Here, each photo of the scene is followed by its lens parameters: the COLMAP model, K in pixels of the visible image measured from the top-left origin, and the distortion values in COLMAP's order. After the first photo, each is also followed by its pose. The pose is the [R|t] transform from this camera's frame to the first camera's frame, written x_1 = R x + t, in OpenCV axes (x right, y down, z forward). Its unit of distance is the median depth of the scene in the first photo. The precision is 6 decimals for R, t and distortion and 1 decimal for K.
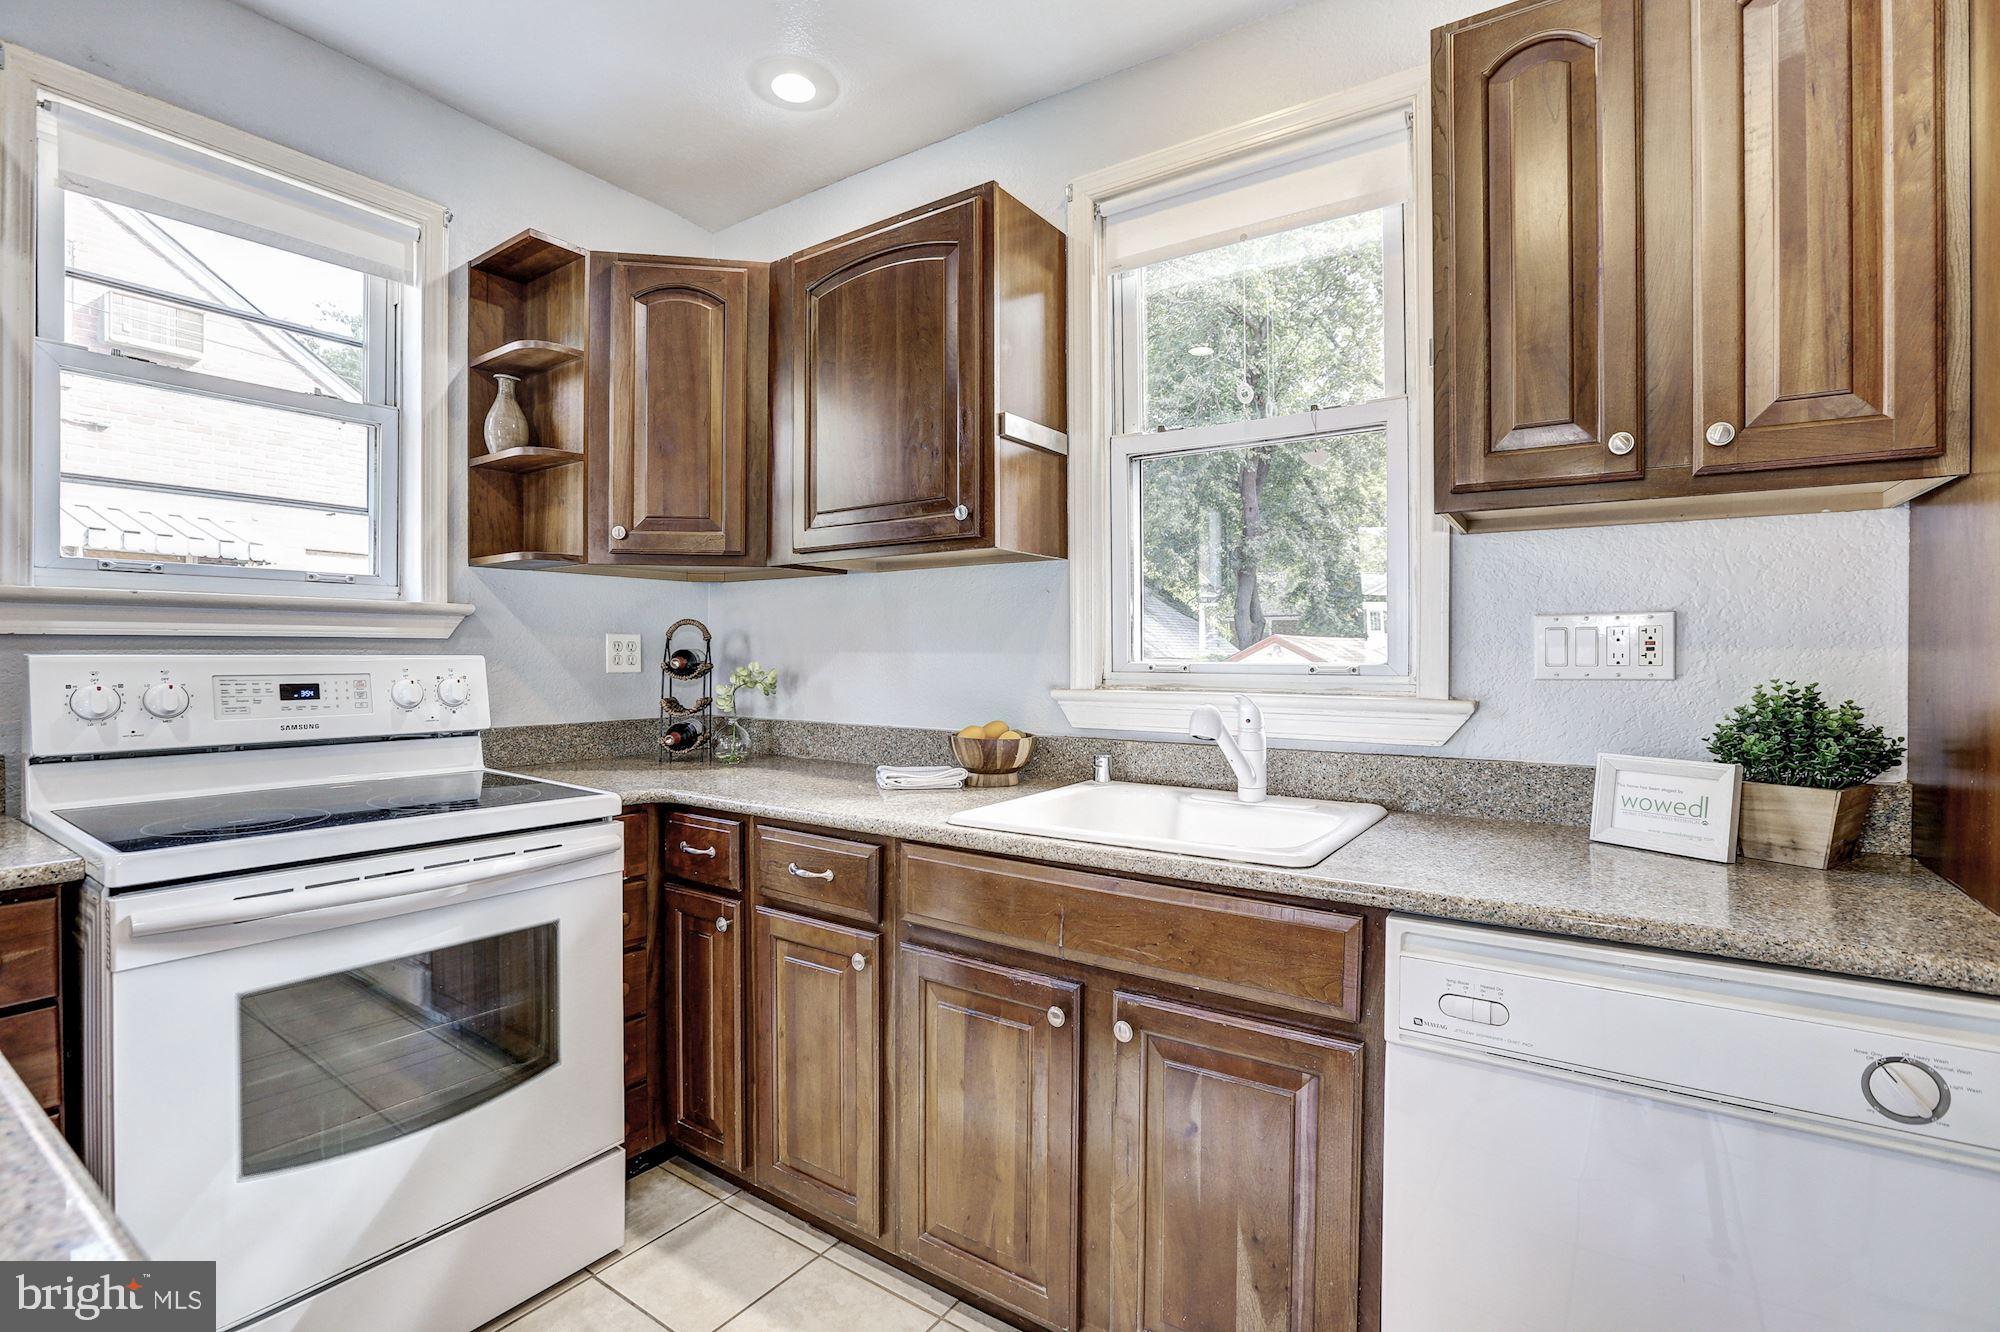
lens RADIAL K [[929.9, 0, 1057.9], [0, 929.9, 652.0], [0, 0, 1]] dist [-0.041190, 0.014774]
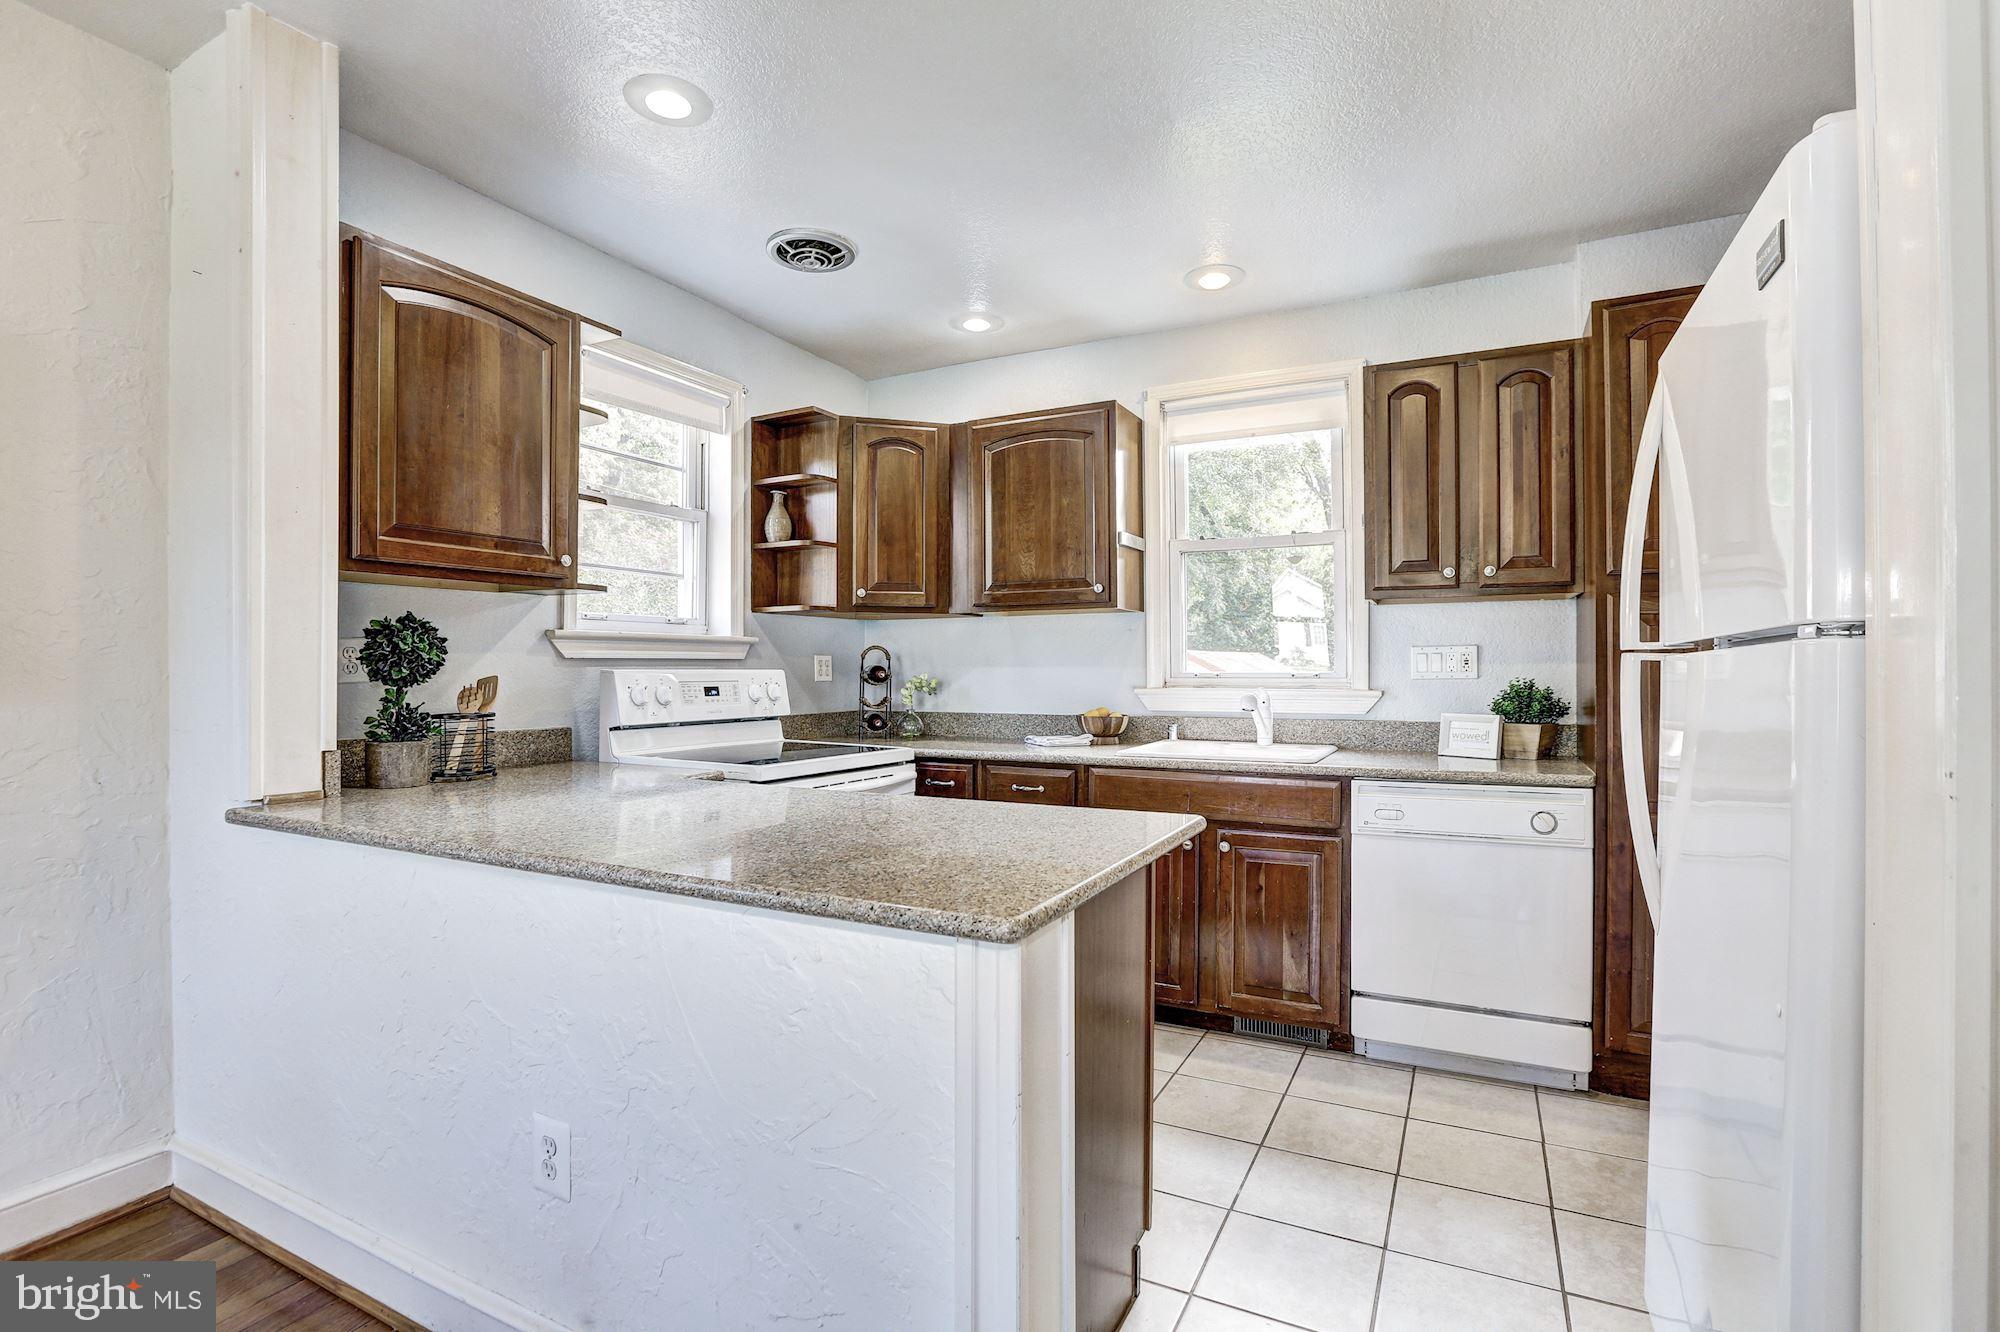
lens RADIAL K [[929.9, 0, 1010.6], [0, 929.9, 661.1], [0, 0, 1]] dist [-0.041190, 0.014774]
pose [[0.997559, -0.003266, 0.069753, -0.375901], [0.003711, 0.999974, -0.006247, 0.000147], [-0.069731, 0.006491, 0.997545, -0.718405]]
